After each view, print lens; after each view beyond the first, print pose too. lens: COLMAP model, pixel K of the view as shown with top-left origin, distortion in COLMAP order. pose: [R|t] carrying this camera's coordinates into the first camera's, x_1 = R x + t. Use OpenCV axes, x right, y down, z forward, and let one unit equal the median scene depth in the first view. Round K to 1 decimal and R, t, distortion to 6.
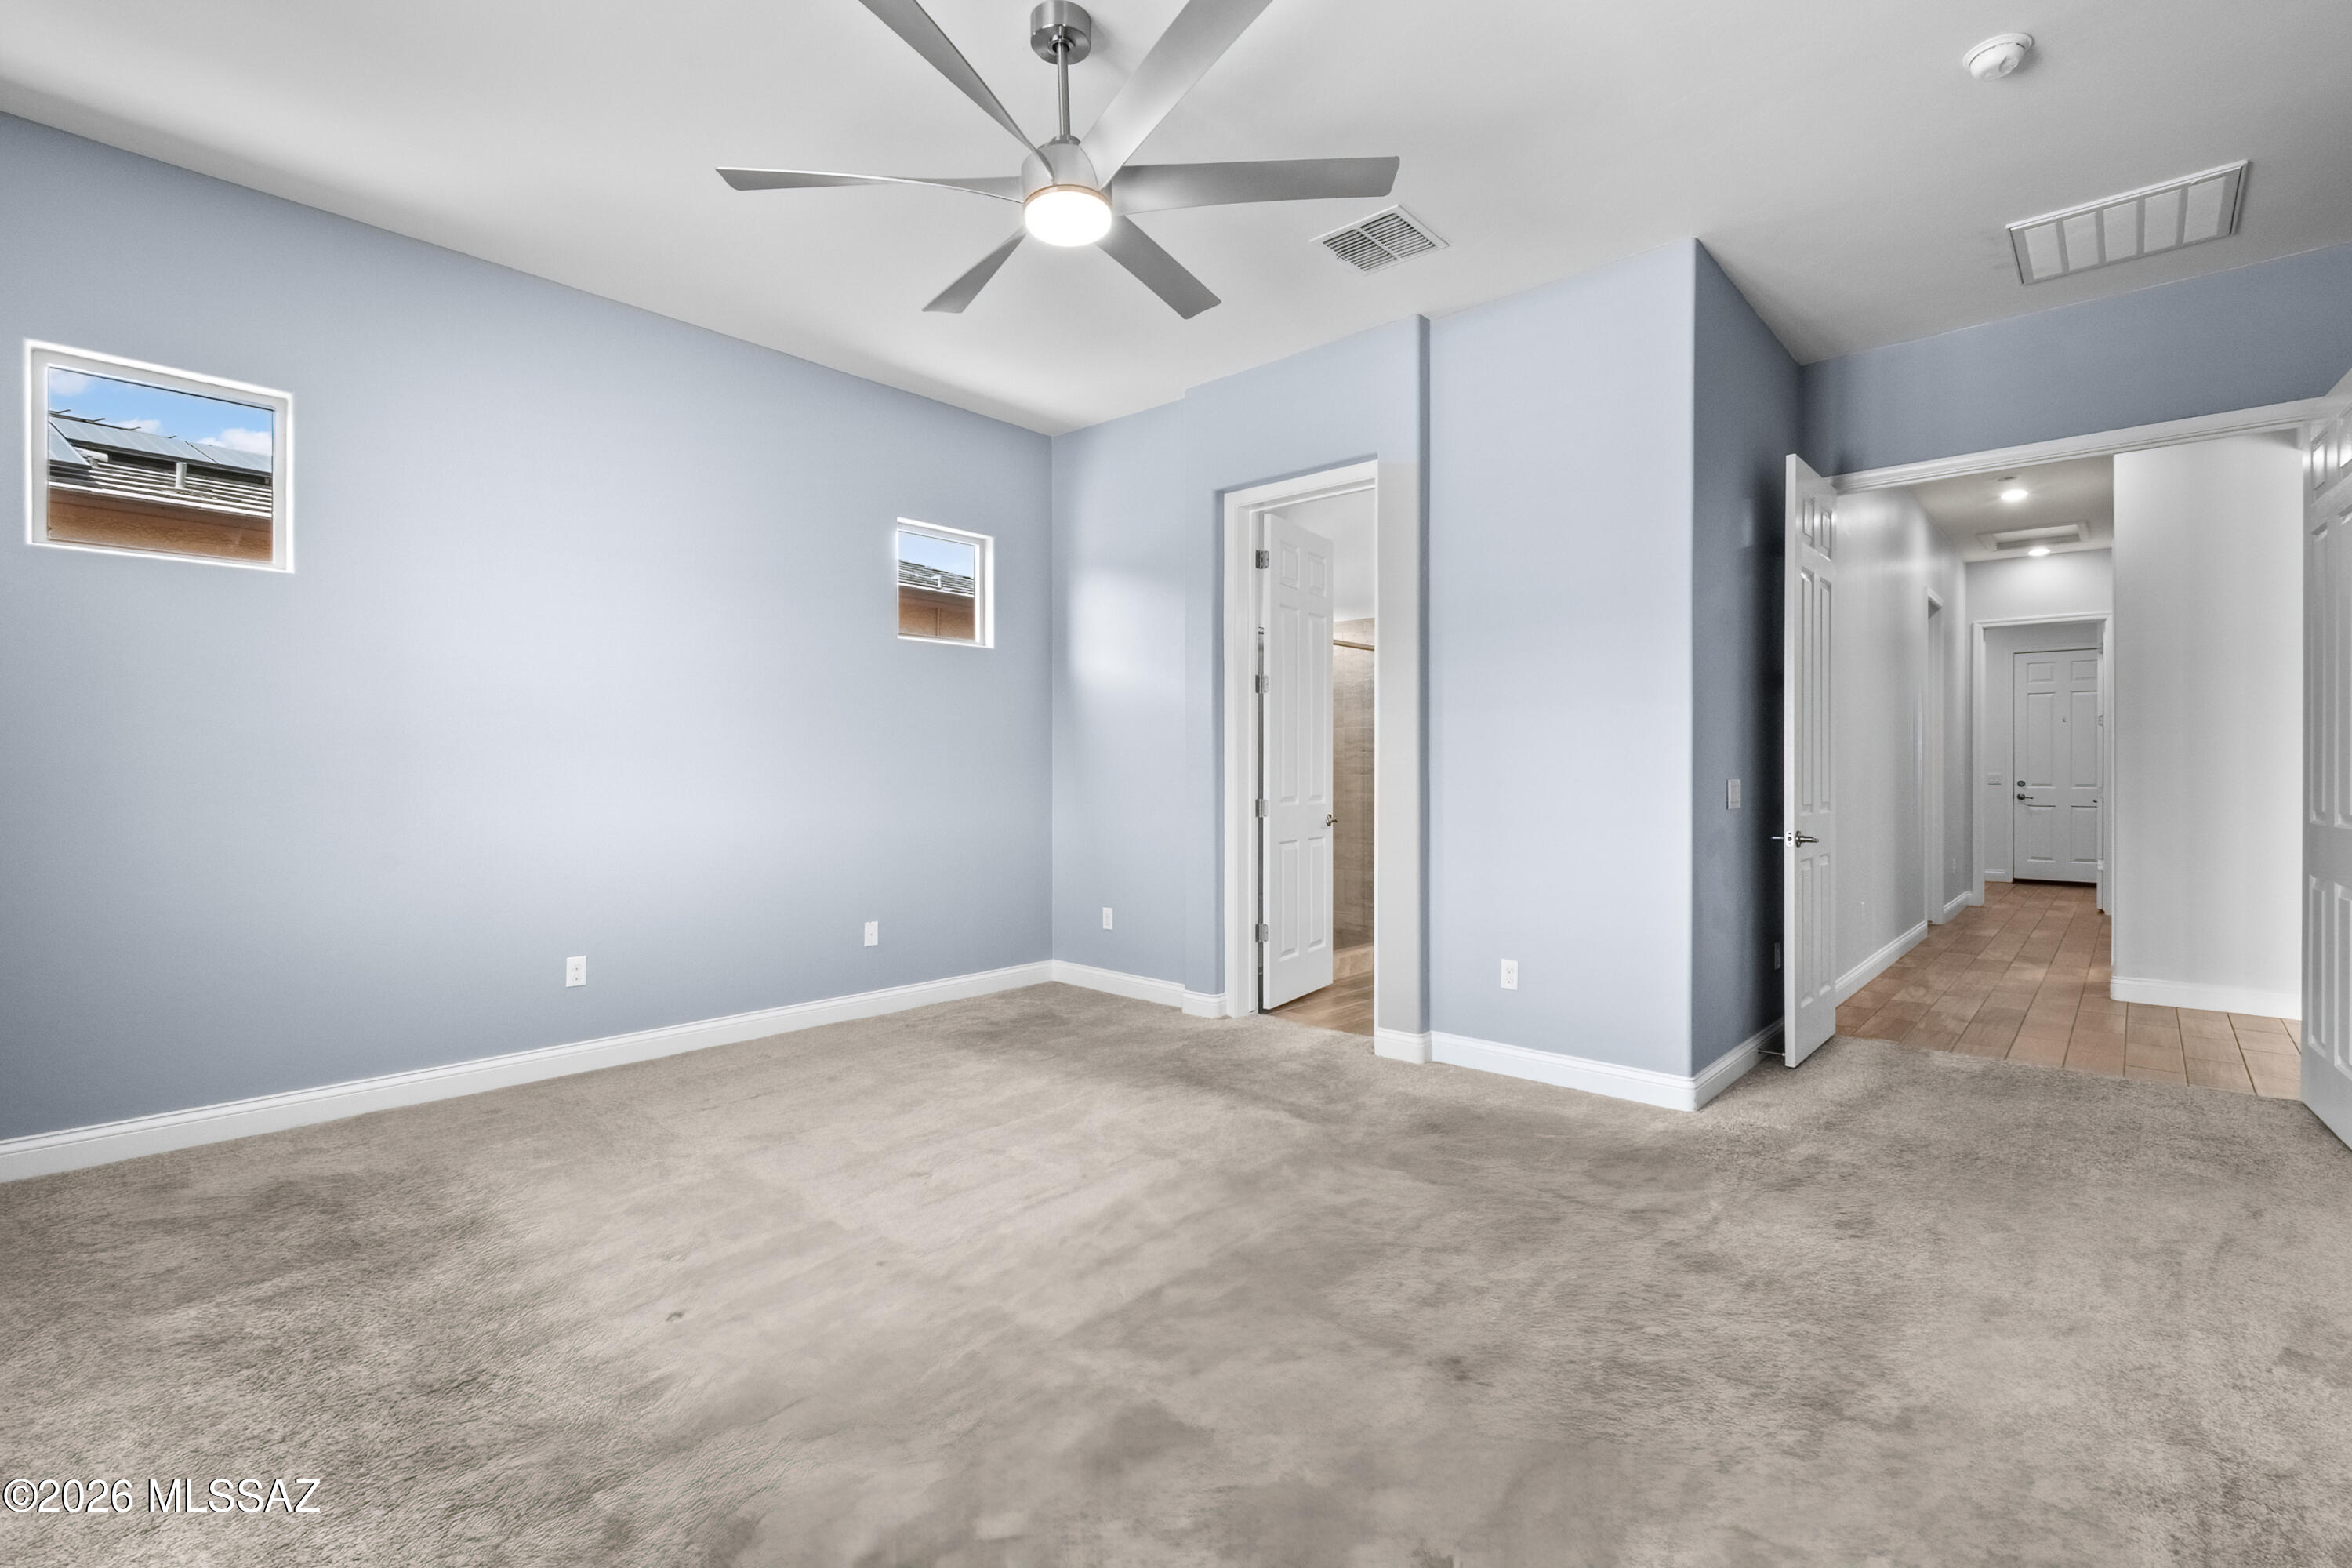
lens RADIAL K [[1057.4, 0, 1175.4], [0, 1057.4, 787.4], [0, 0, 1]] dist [0.008163, -0.004436]
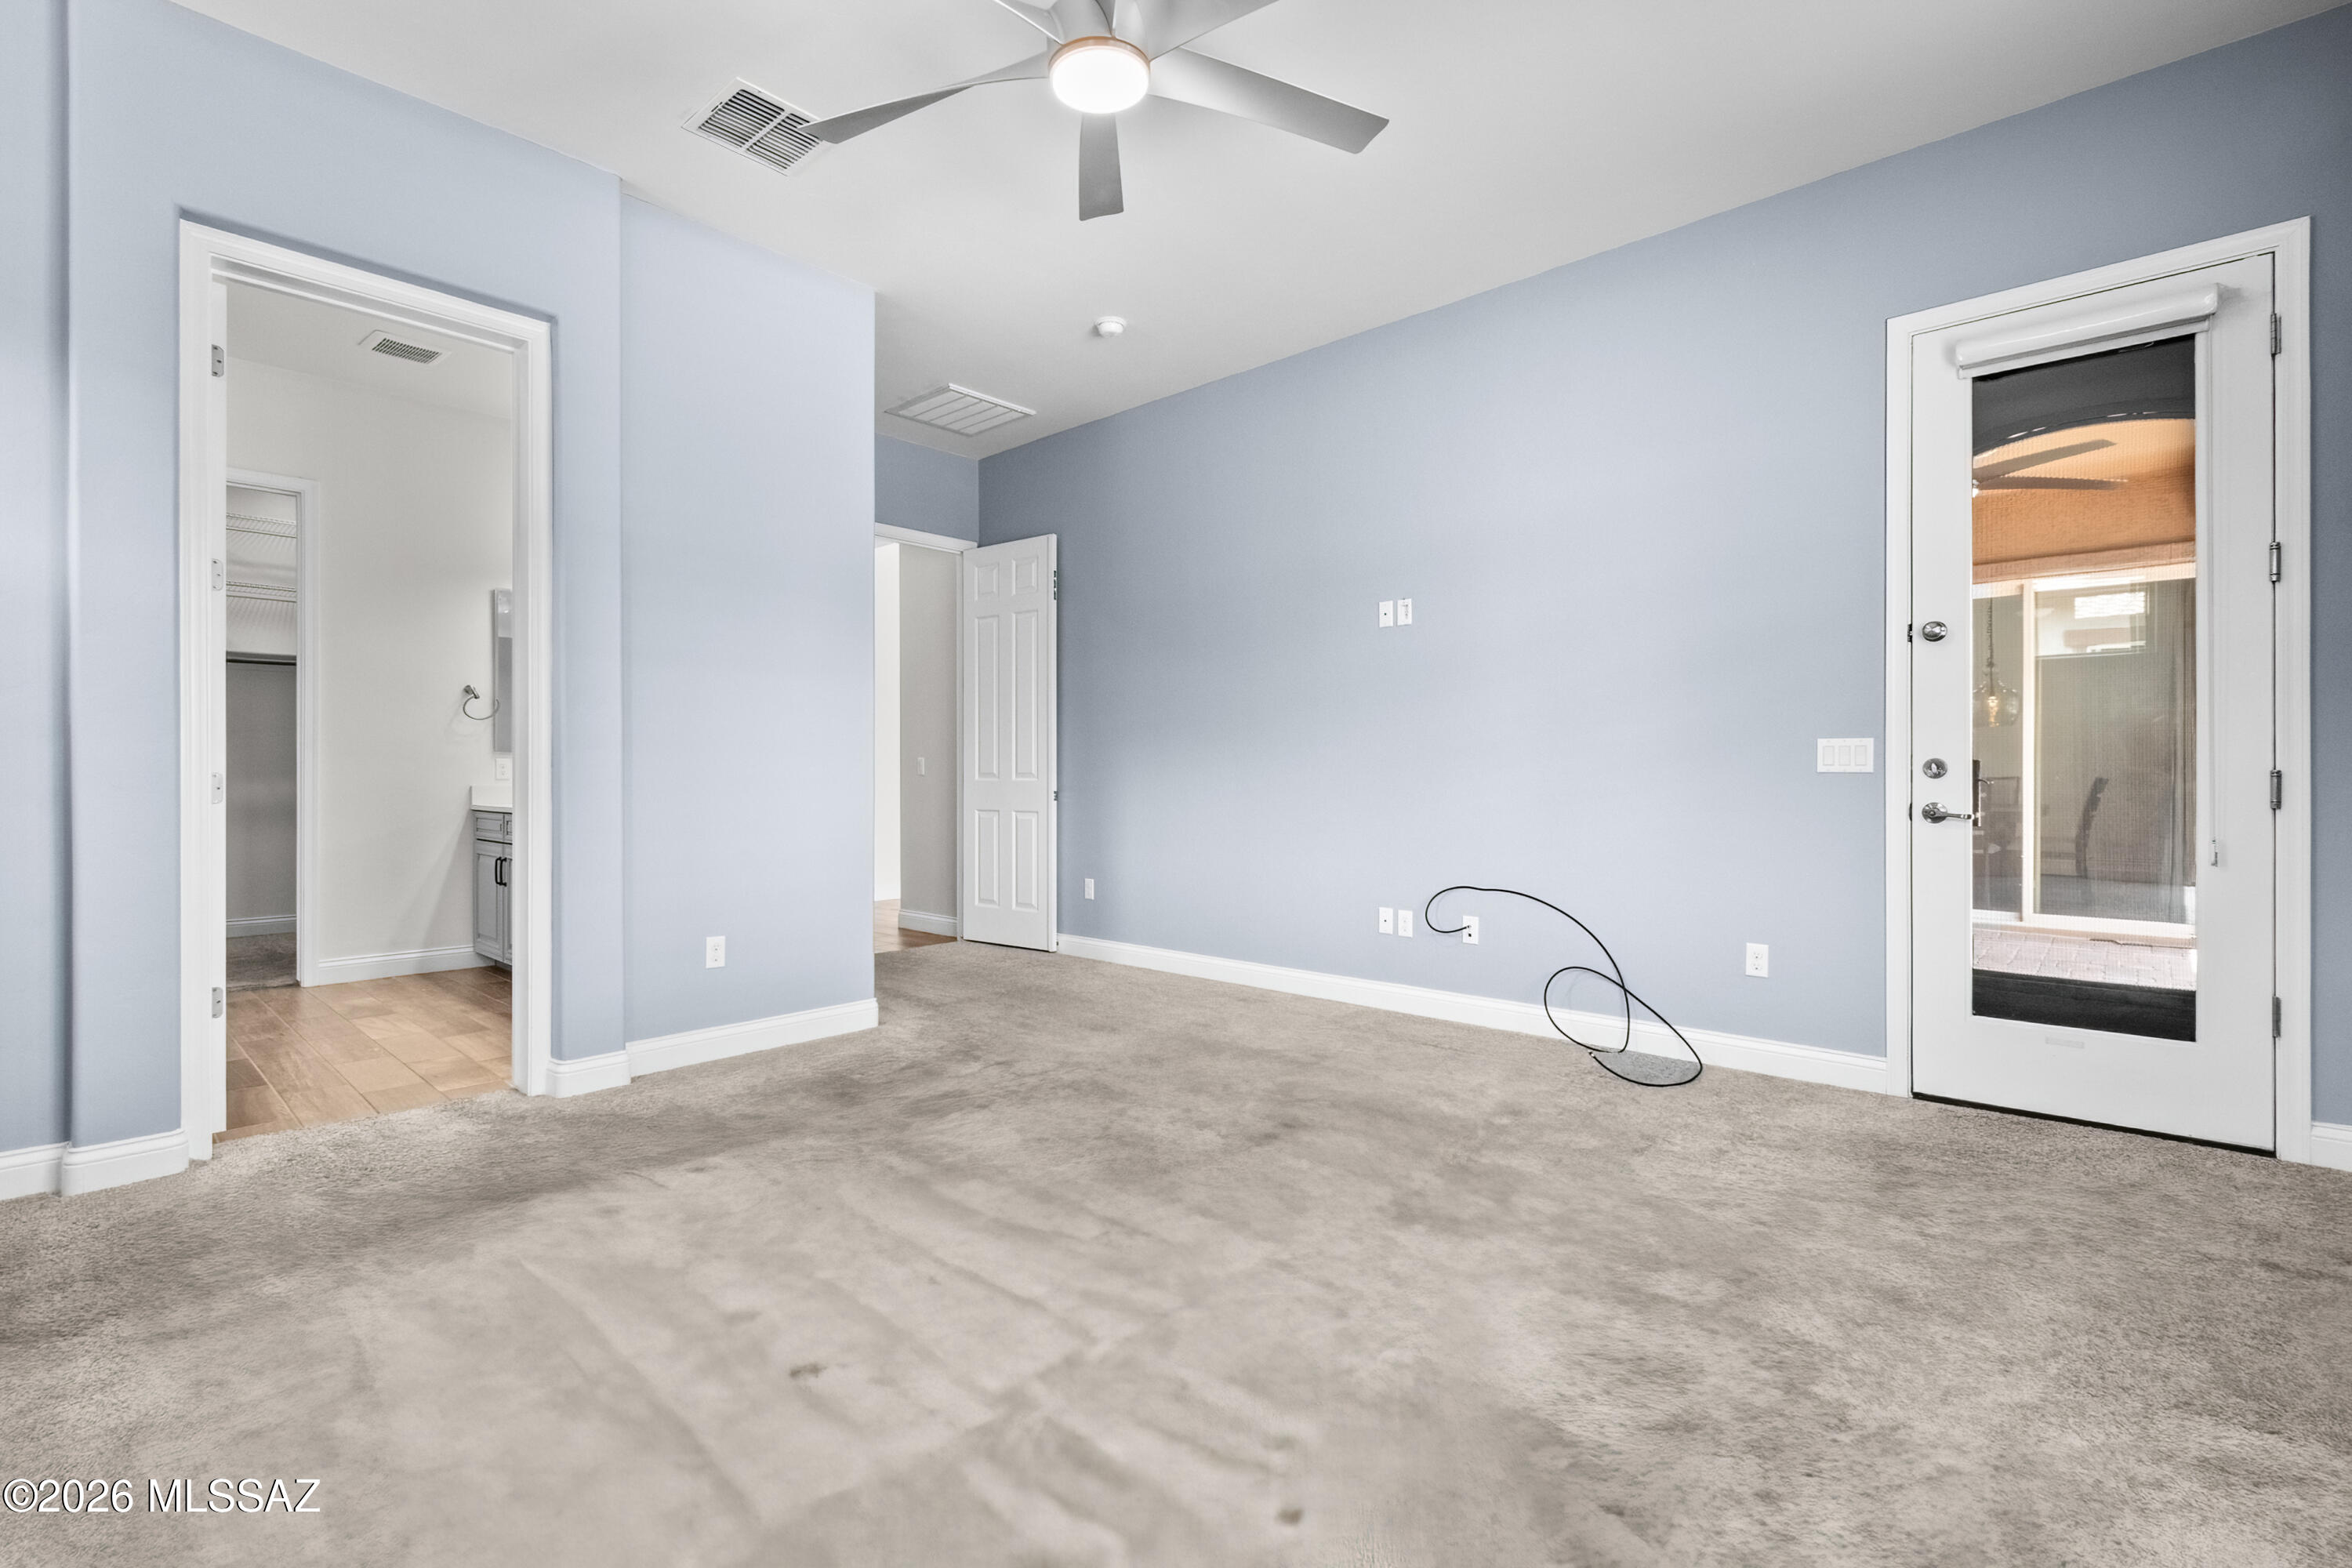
lens RADIAL K [[1057.4, 0, 1174.7], [0, 1057.4, 772.4], [0, 0, 1]] dist [0.008163, -0.004436]
pose [[-0.024925, -0.001059, 0.999689, -0.801992], [-0.001939, 0.999998, 0.001011, 0.014819], [-0.999687, -0.001913, -0.024927, 0.748260]]
